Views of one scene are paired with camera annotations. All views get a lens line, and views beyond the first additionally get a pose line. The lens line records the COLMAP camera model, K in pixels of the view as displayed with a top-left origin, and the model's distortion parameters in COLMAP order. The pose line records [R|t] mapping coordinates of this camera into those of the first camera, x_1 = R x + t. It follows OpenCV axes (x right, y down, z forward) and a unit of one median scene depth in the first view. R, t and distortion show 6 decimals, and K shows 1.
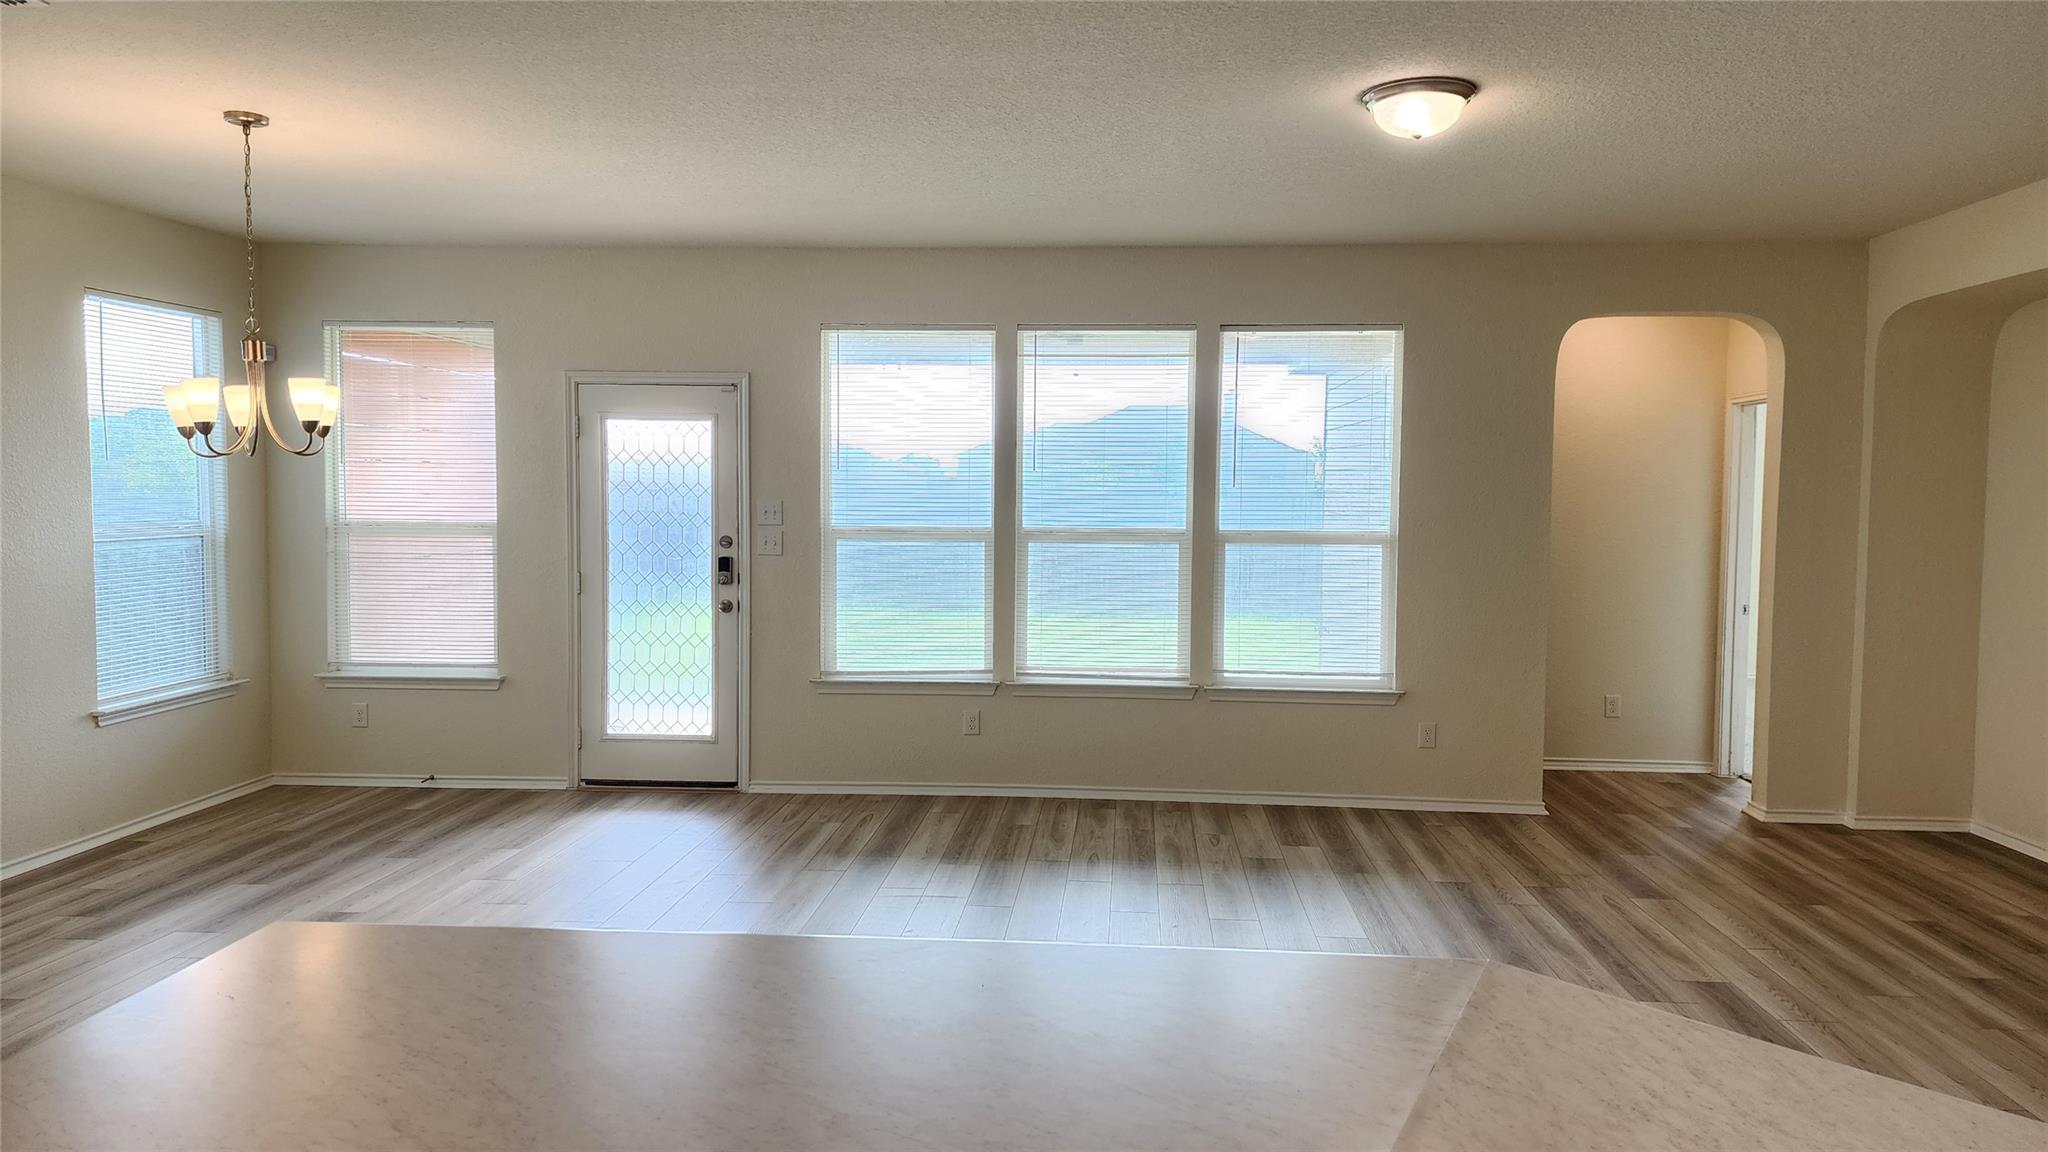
lens RADIAL K [[1362.3, 0, 1013.5], [0, 1362.3, 550.2], [0, 0, 1]] dist [0.092200, -0.096828]
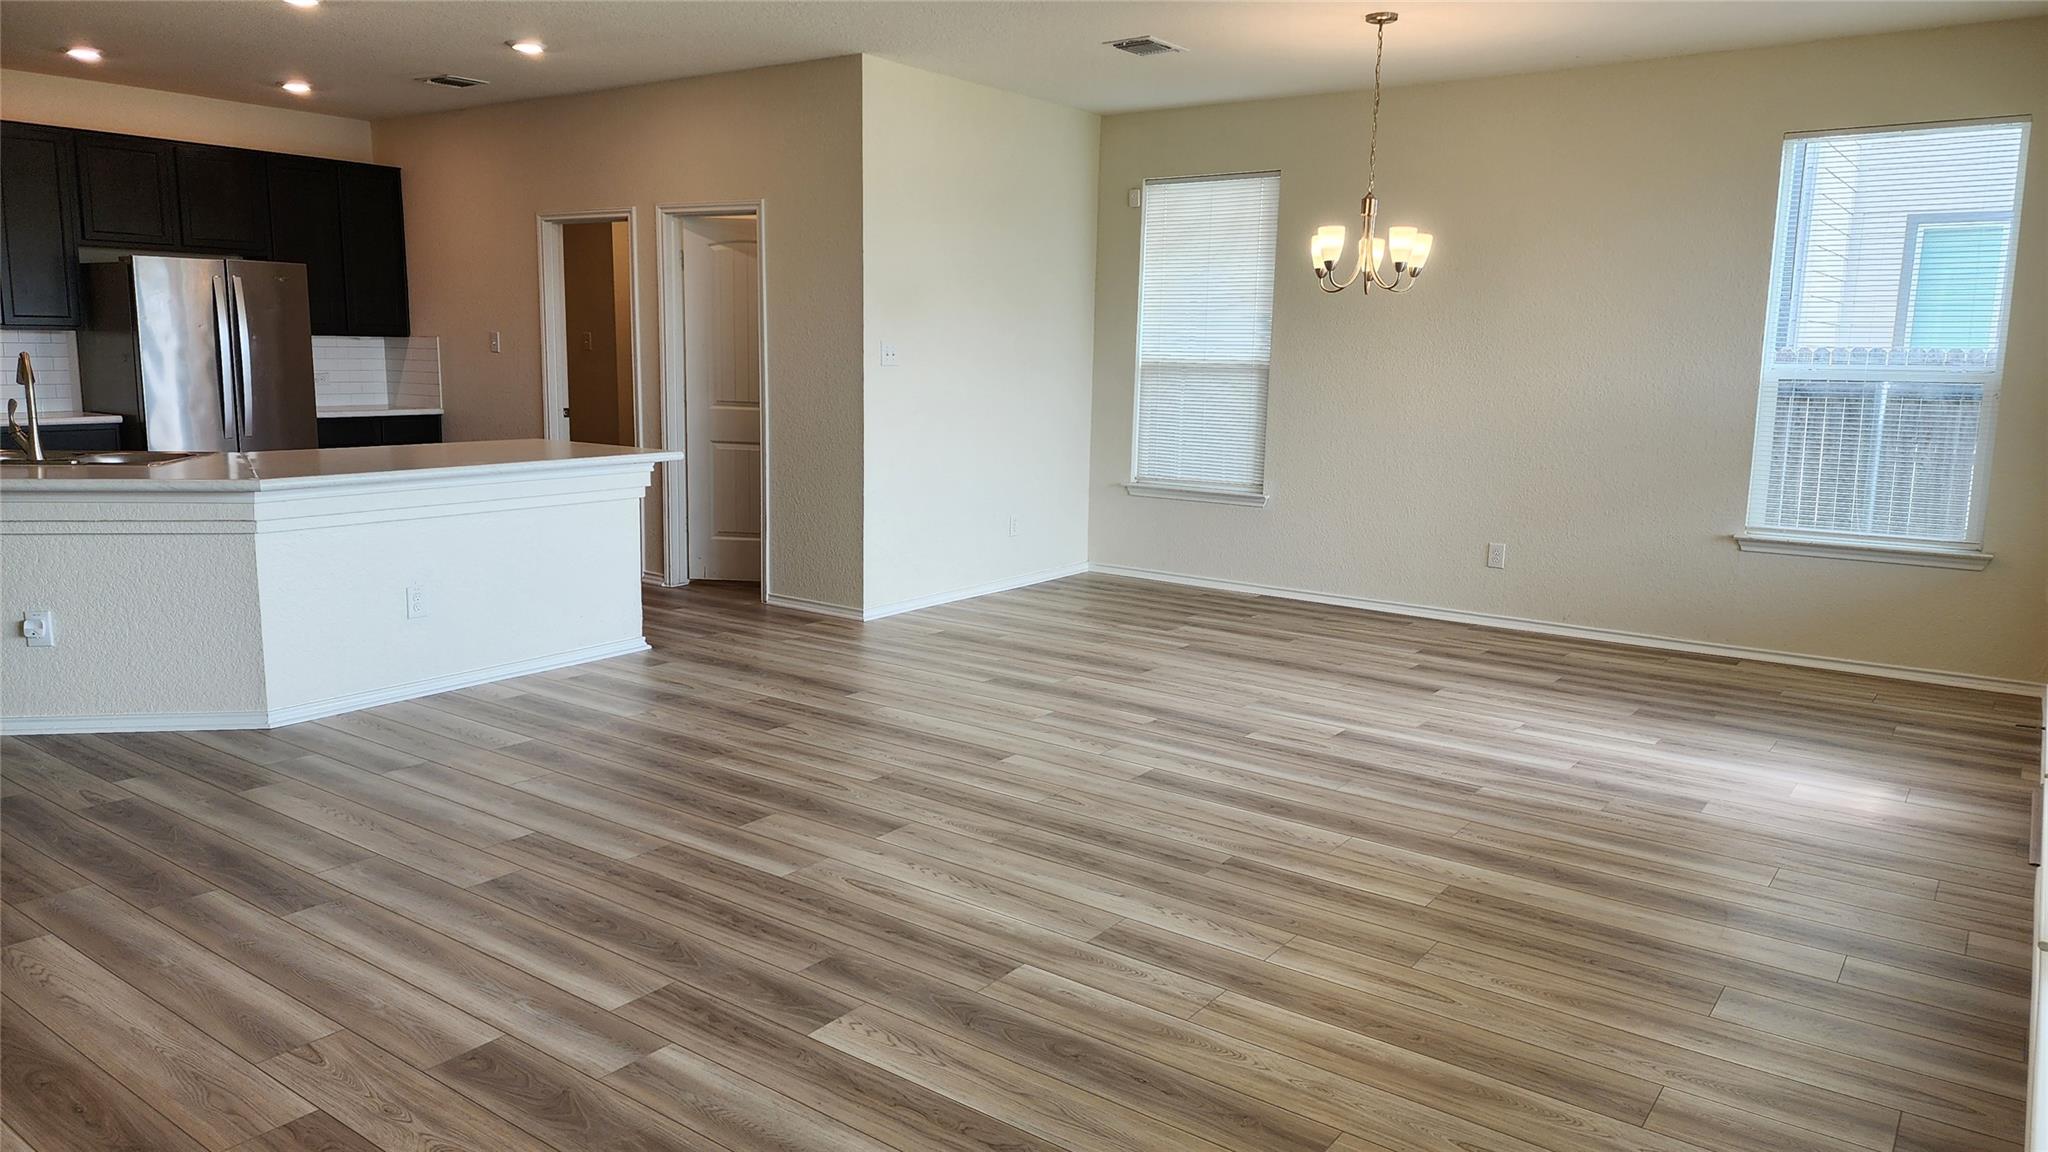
lens RADIAL K [[1362.3, 0, 1013.5], [0, 1362.3, 550.2], [0, 0, 1]] dist [0.092200, -0.096828]
pose [[-0.536538, 0.109450, -0.836749, 0.634037], [-0.062677, 0.983646, 0.168854, -0.021570], [0.841546, 0.143042, -0.520903, 1.269376]]
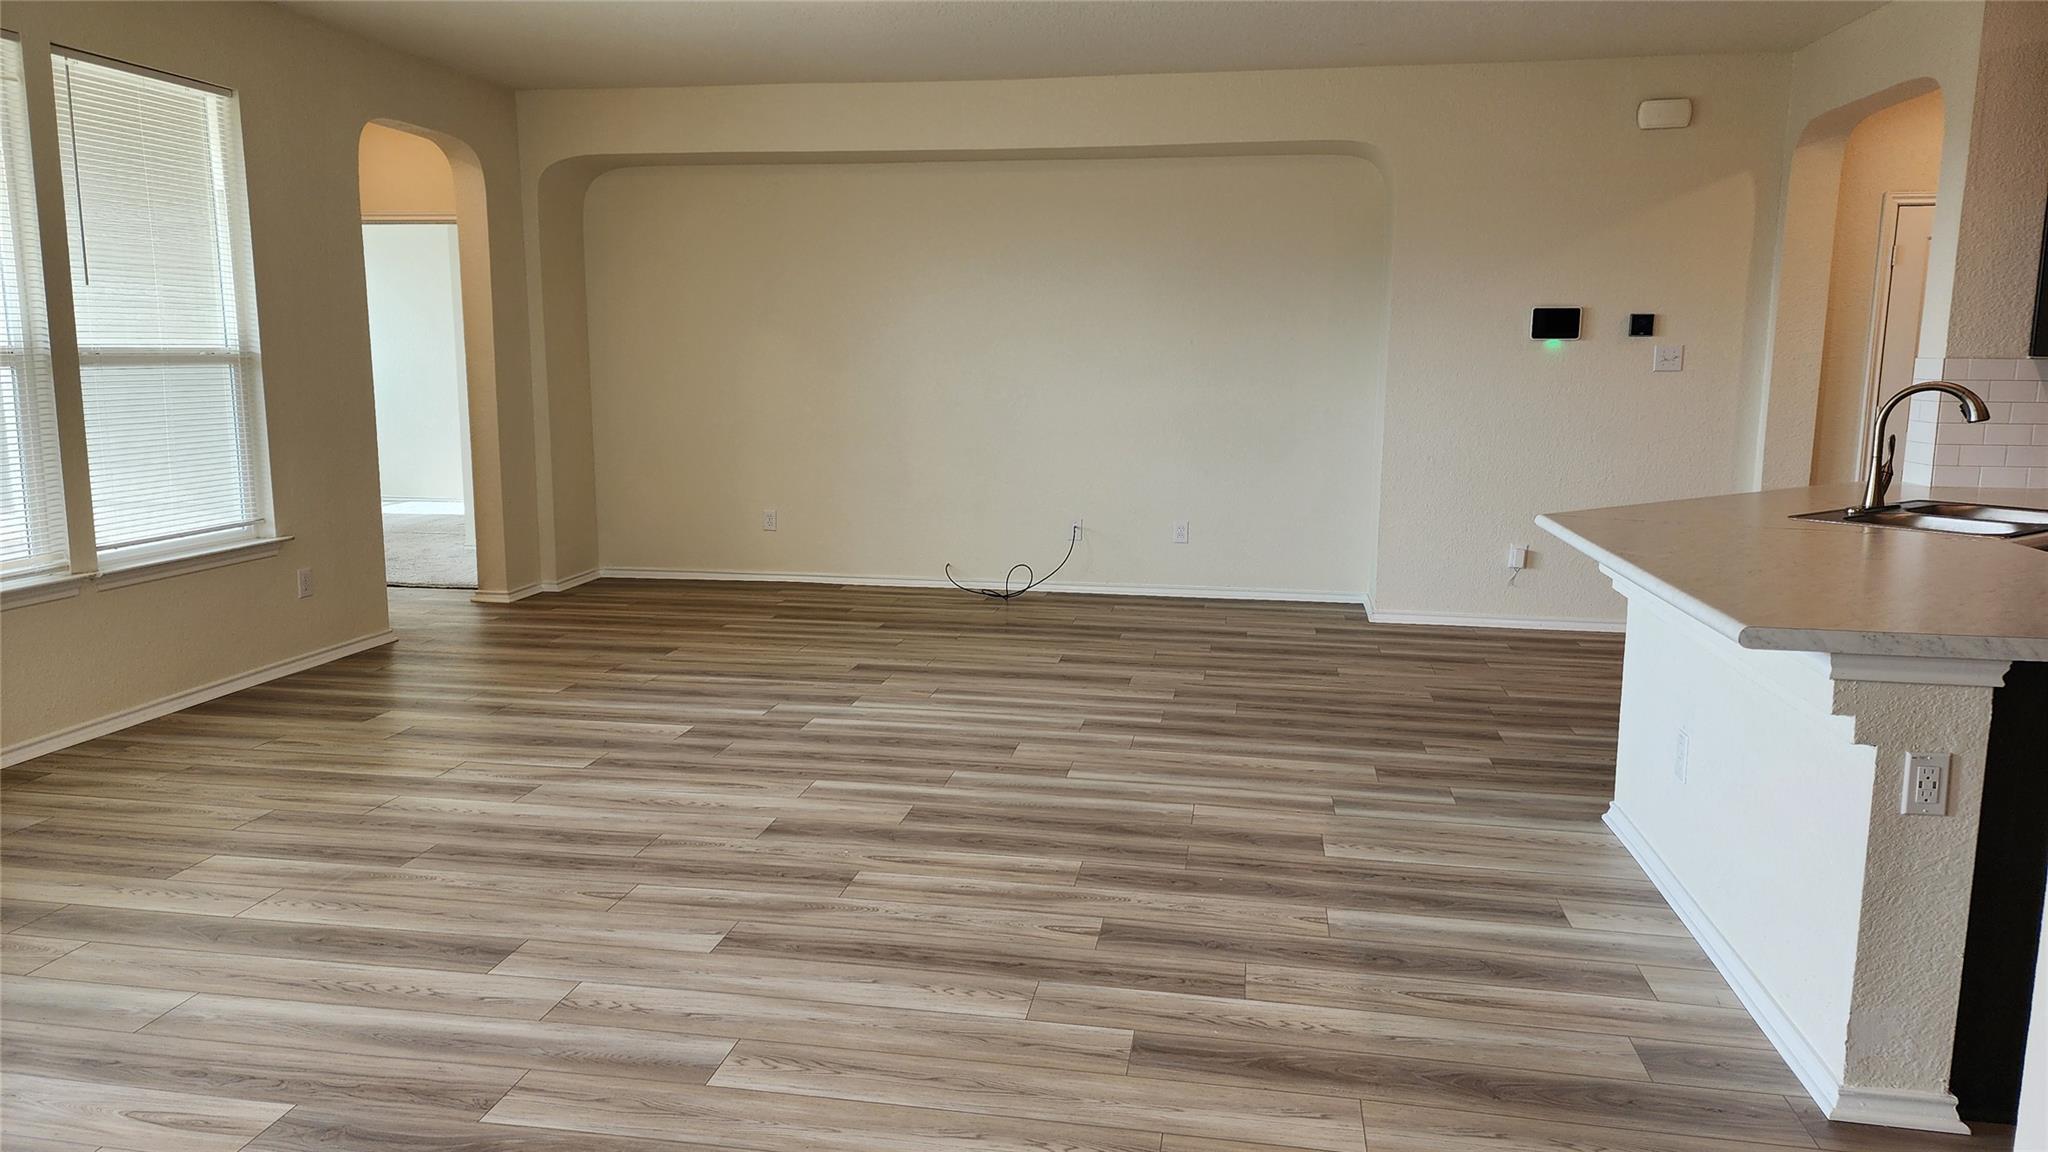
lens RADIAL K [[1362.3, 0, 1013.5], [0, 1362.3, 550.2], [0, 0, 1]] dist [0.092200, -0.096828]
pose [[0.100769, -0.151952, 0.983238, -0.685068], [0.043705, 0.987990, 0.148208, 0.004040], [-0.993949, 0.028038, 0.106200, 0.607282]]
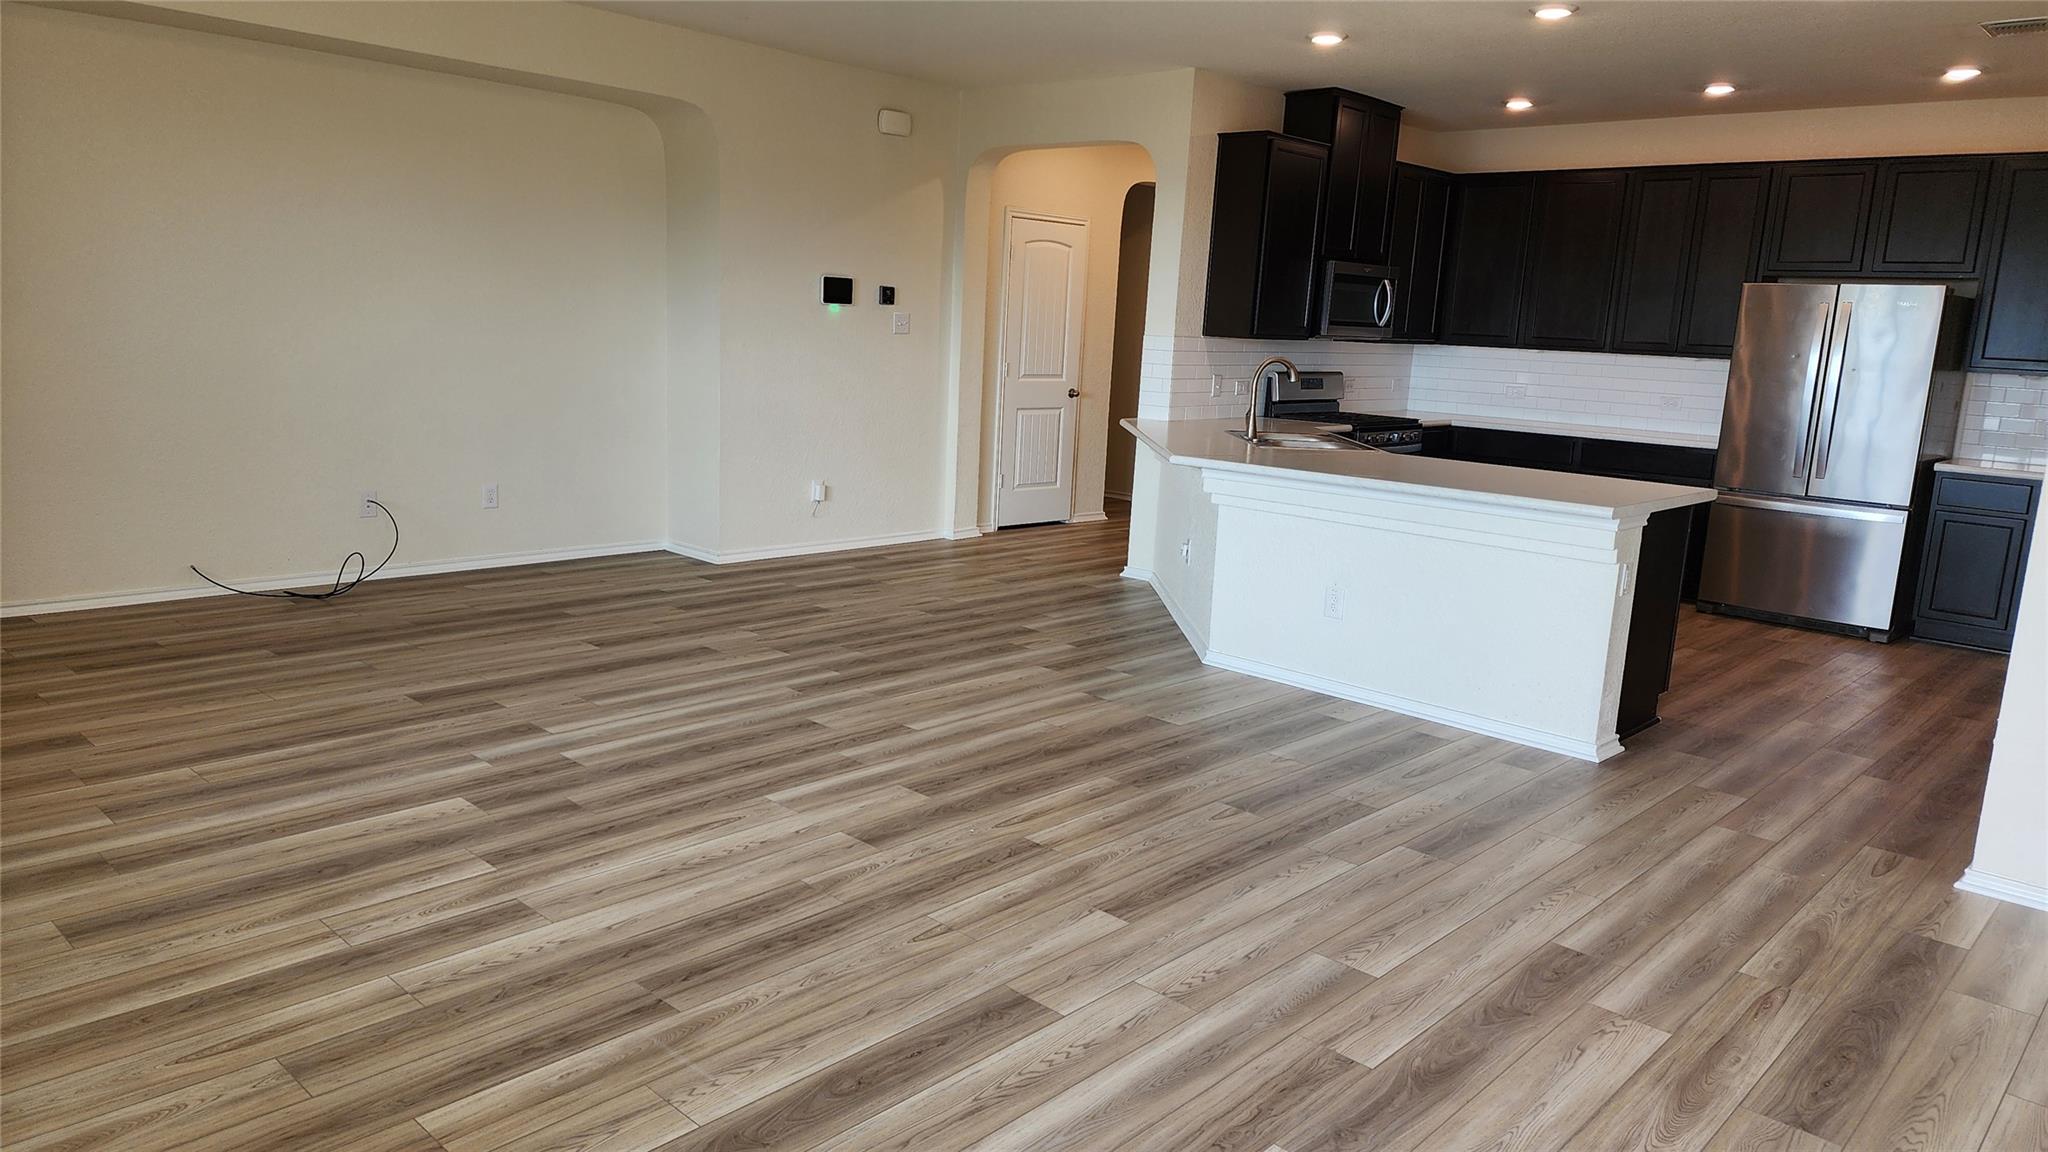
lens RADIAL K [[1362.3, 0, 1013.5], [0, 1362.3, 550.2], [0, 0, 1]] dist [0.092200, -0.096828]
pose [[-0.774573, -0.151855, 0.613984, -0.444742], [-0.022677, 0.976794, 0.212979, -0.038685], [-0.632078, 0.151044, -0.760041, 1.310754]]
